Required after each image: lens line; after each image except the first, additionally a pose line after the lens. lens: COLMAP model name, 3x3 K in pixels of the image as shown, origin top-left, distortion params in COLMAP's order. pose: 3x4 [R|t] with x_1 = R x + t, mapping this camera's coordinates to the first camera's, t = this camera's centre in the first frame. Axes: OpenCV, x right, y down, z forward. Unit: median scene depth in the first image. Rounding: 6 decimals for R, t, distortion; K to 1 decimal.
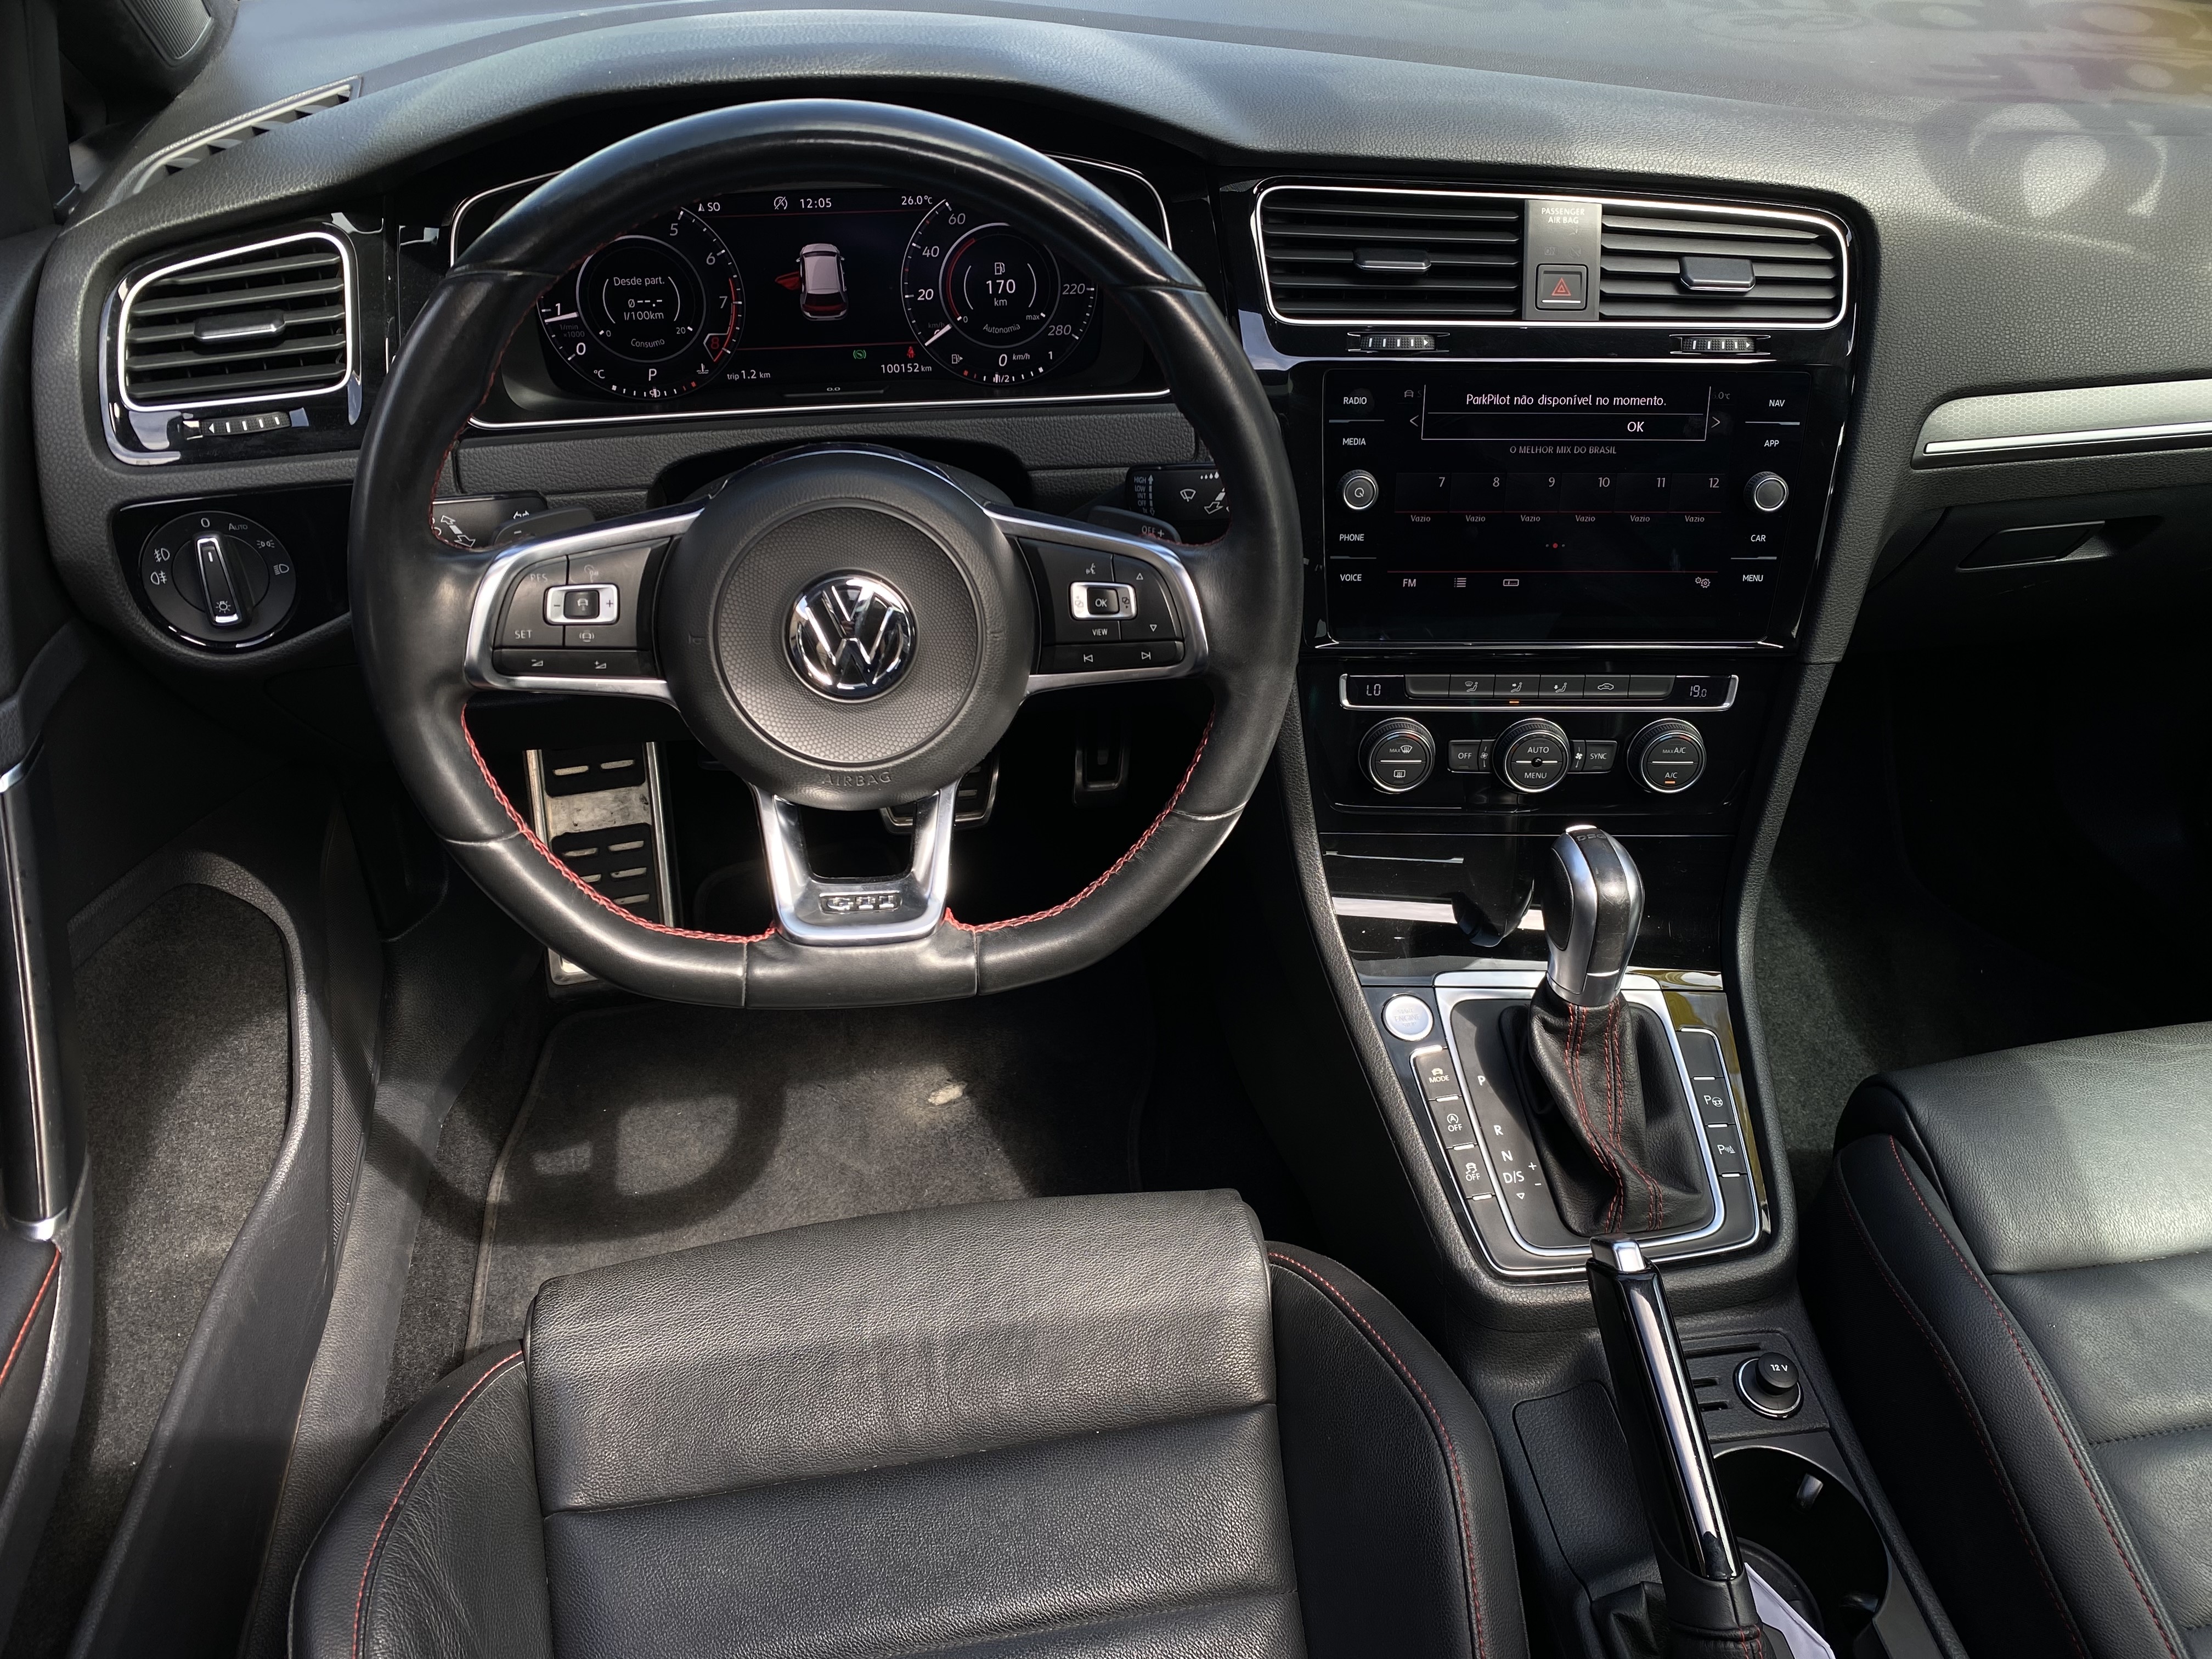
lens RADIAL K [[1661.0, 0, 1112.6], [0, 1661.0, 821.2], [0, 0, 1]] dist [0.032731, -0.058287]
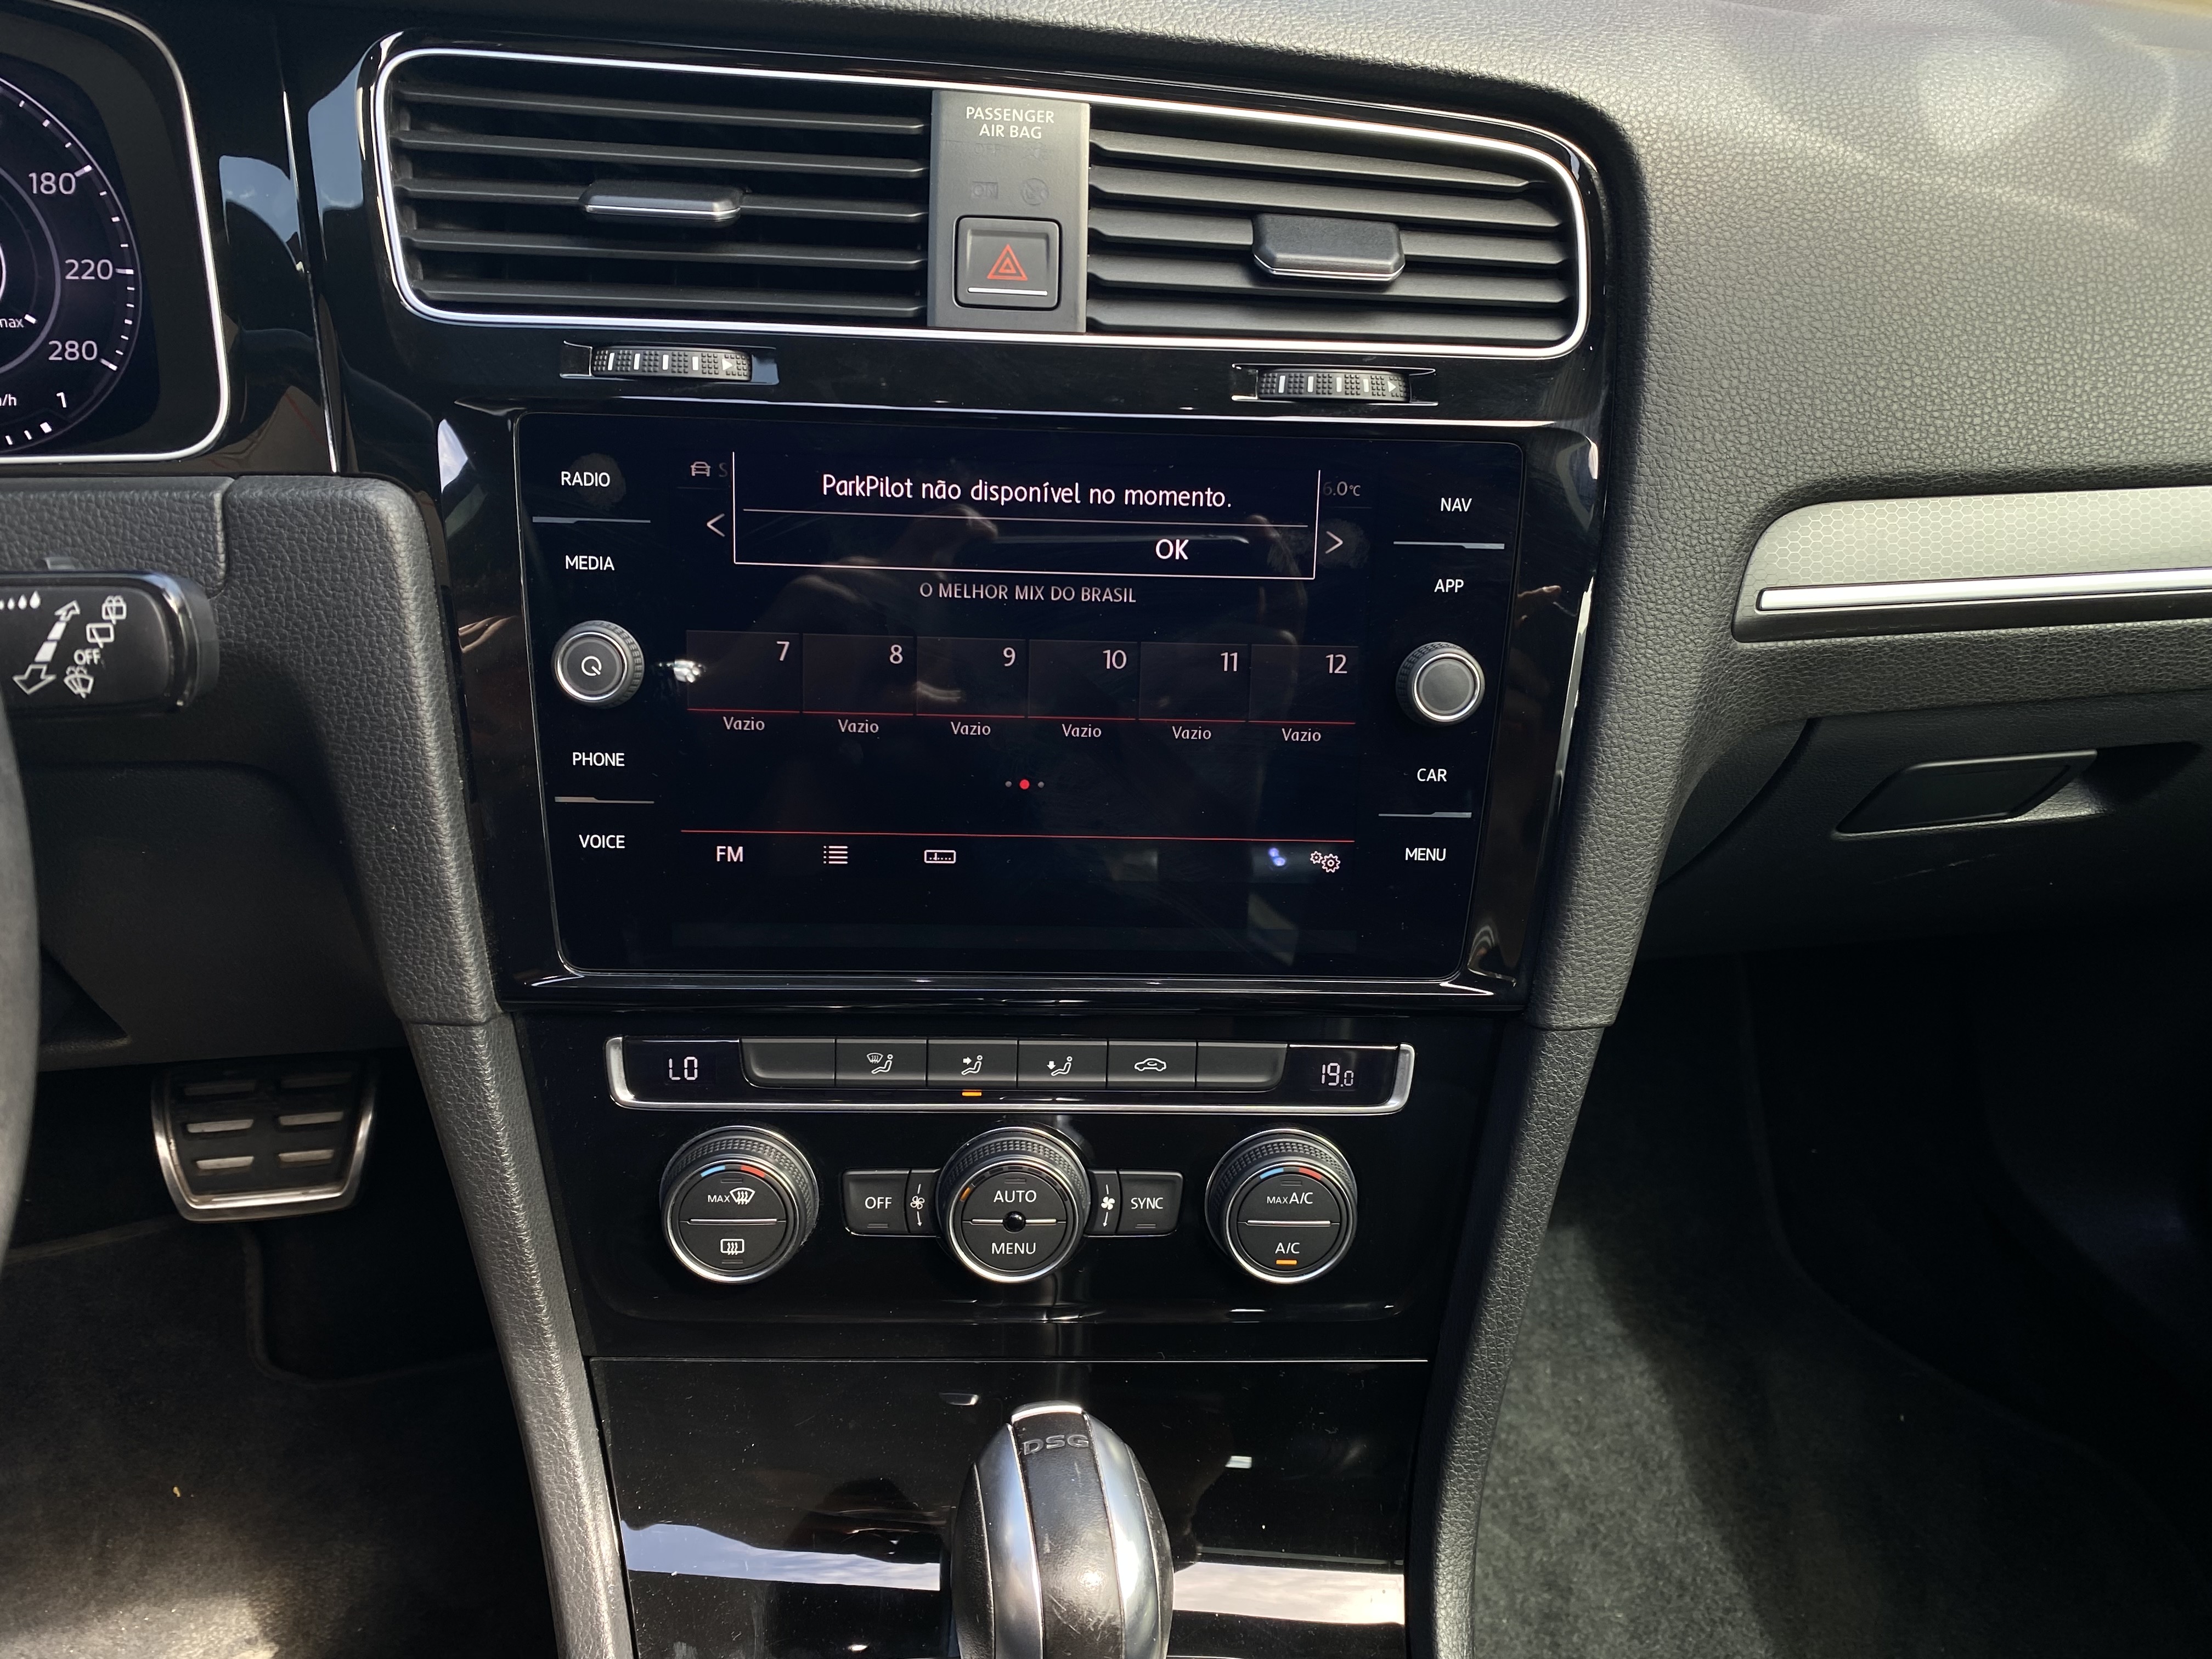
lens RADIAL K [[1661.0, 0, 1086.4], [0, 1661.0, 818.3], [0, 0, 1]] dist [0.032731, -0.058287]
pose [[0.998951, 0.011357, 0.044353, 0.265007], [-0.005300, 0.990918, -0.134362, -0.091095], [-0.045476, 0.133986, 0.989939, 0.523591]]
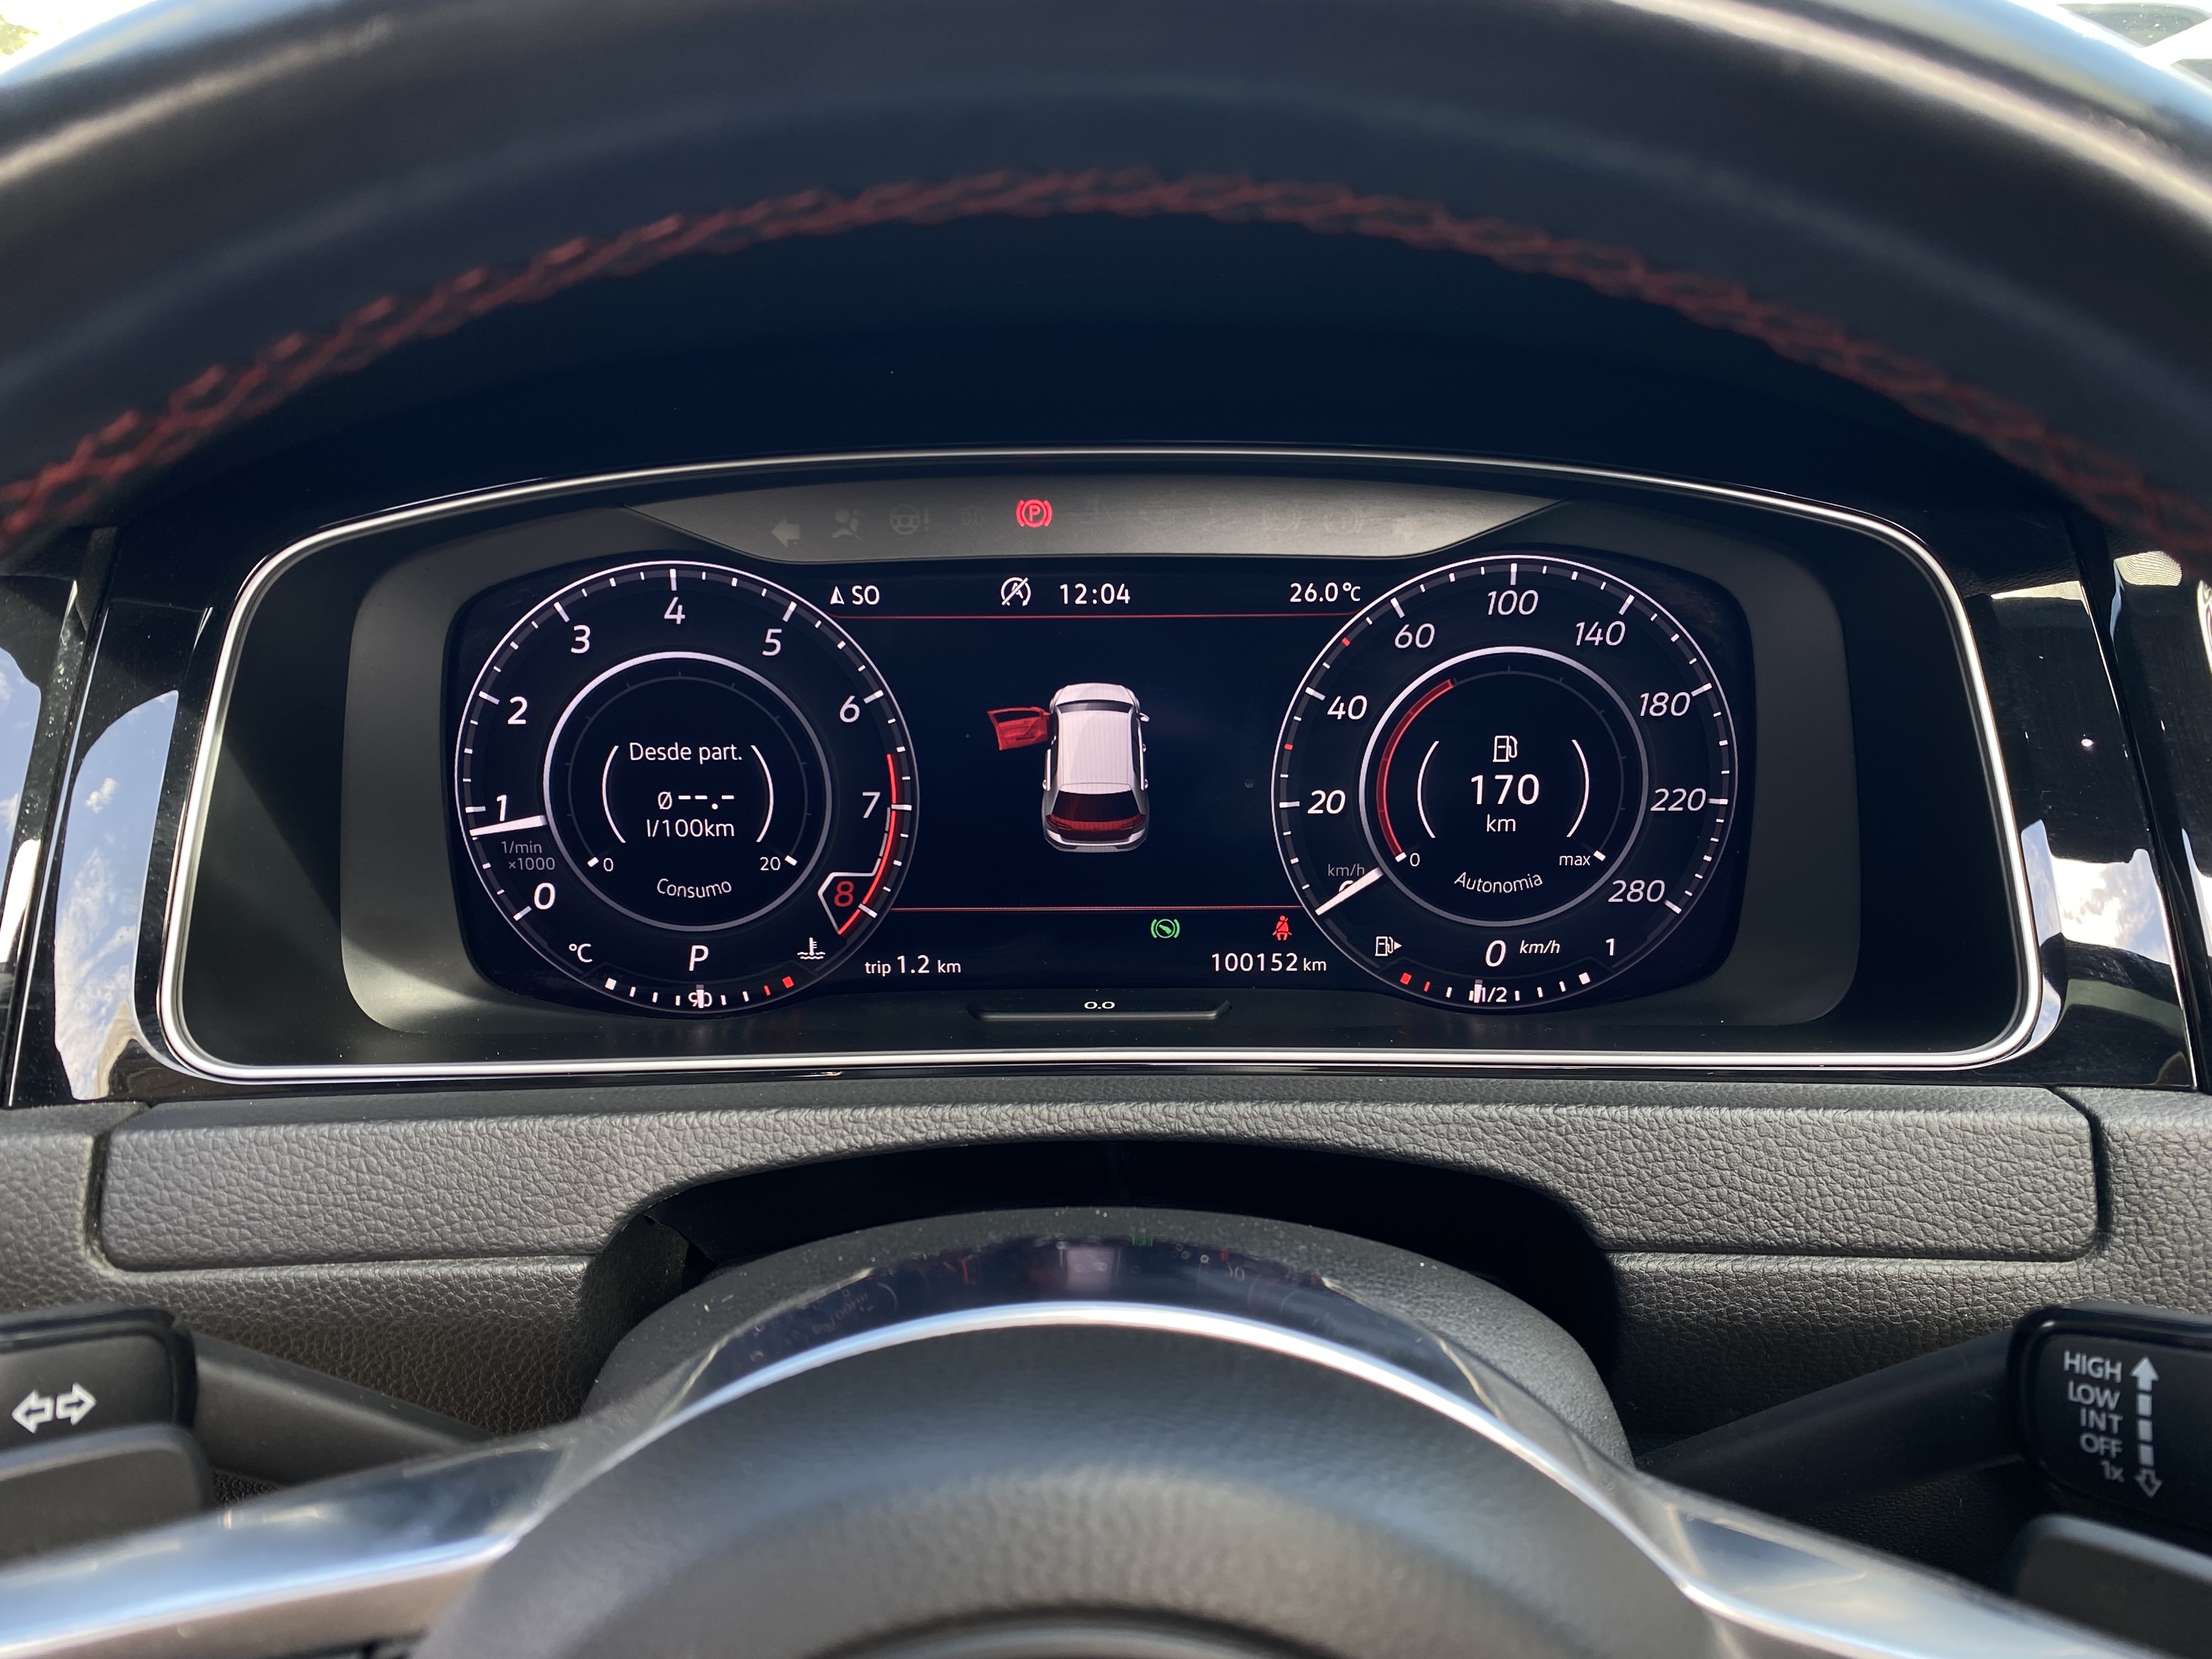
lens RADIAL K [[1661.0, 0, 1149.8], [0, 1661.0, 854.1], [0, 0, 1]] dist [0.032731, -0.058287]
pose [[0.990863, 0.030047, -0.131483, -0.103126], [-0.069670, 0.948759, -0.308223, -0.170605], [0.115485, 0.314568, 0.942184, 0.605112]]
